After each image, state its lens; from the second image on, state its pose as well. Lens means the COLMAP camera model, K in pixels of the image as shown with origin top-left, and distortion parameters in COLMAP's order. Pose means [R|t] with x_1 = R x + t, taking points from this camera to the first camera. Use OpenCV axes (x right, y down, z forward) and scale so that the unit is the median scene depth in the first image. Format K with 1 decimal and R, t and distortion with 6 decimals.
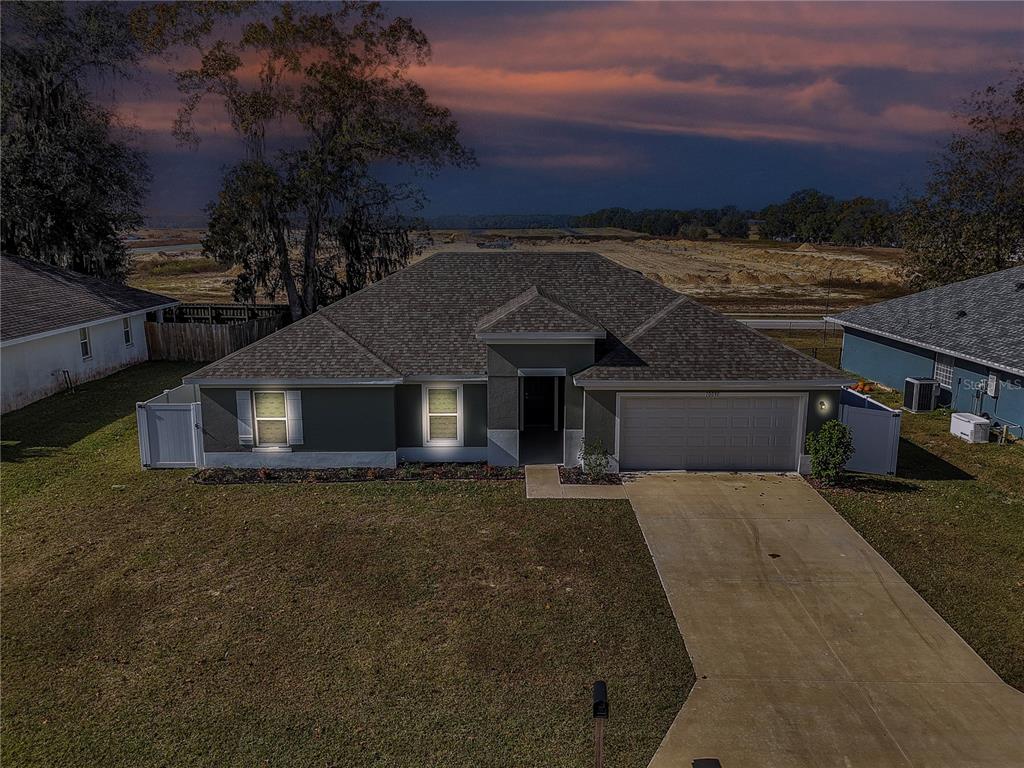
lens RADIAL K [[775.1, 0, 508.5], [0, 775.1, 377.4], [0, 0, 1]] dist [0.076187, -0.078992]
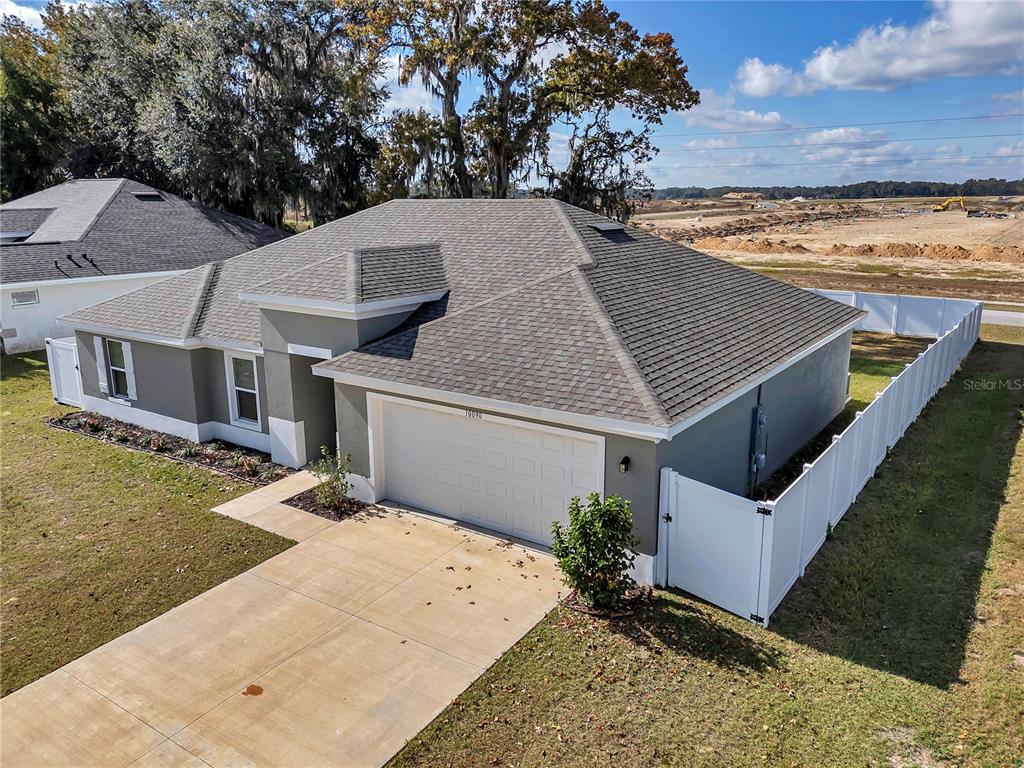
lens RADIAL K [[775.1, 0, 508.5], [0, 775.1, 377.4], [0, 0, 1]] dist [0.076187, -0.078992]
pose [[0.815839, 0.126861, -0.564192, 0.626535], [-0.106396, 0.991914, 0.069185, -0.054128], [0.568407, 0.003584, 0.822740, 0.484335]]
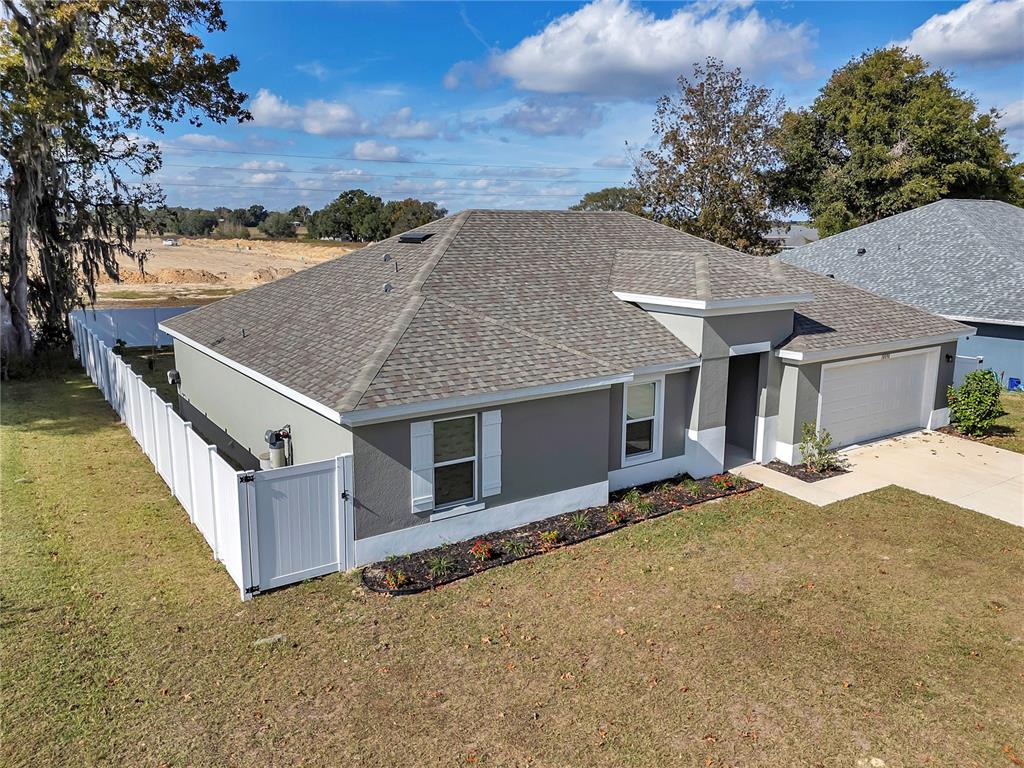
lens RADIAL K [[775.1, 0, 508.5], [0, 775.1, 377.4], [0, 0, 1]] dist [0.076187, -0.078992]
pose [[0.825019, -0.101314, 0.555949, -0.601119], [0.103522, 0.994245, 0.027562, -0.024532], [-0.555542, 0.034813, 0.830759, 0.474106]]
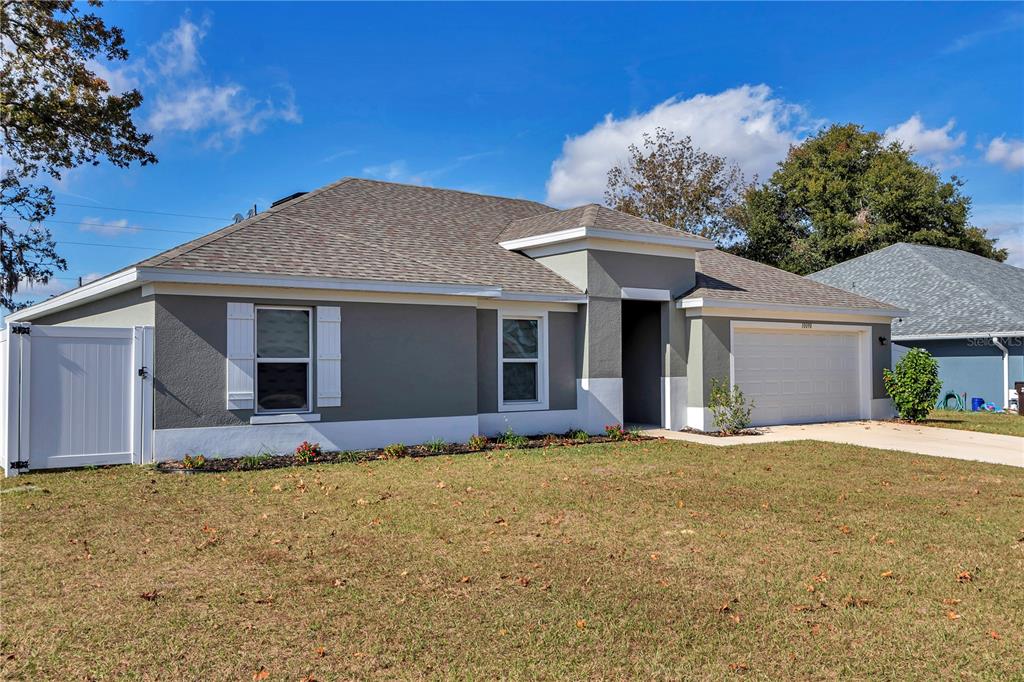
lens RADIAL K [[893.9, 0, 512.0], [0, 893.9, 341.0], [0, 0, 1]] dist [-0.001969, 0.003692]
pose [[0.806356, 0.013037, 0.591287, -0.541047], [0.120453, 0.975183, -0.185766, 0.173335], [-0.579035, 0.221015, 0.784774, 0.429905]]
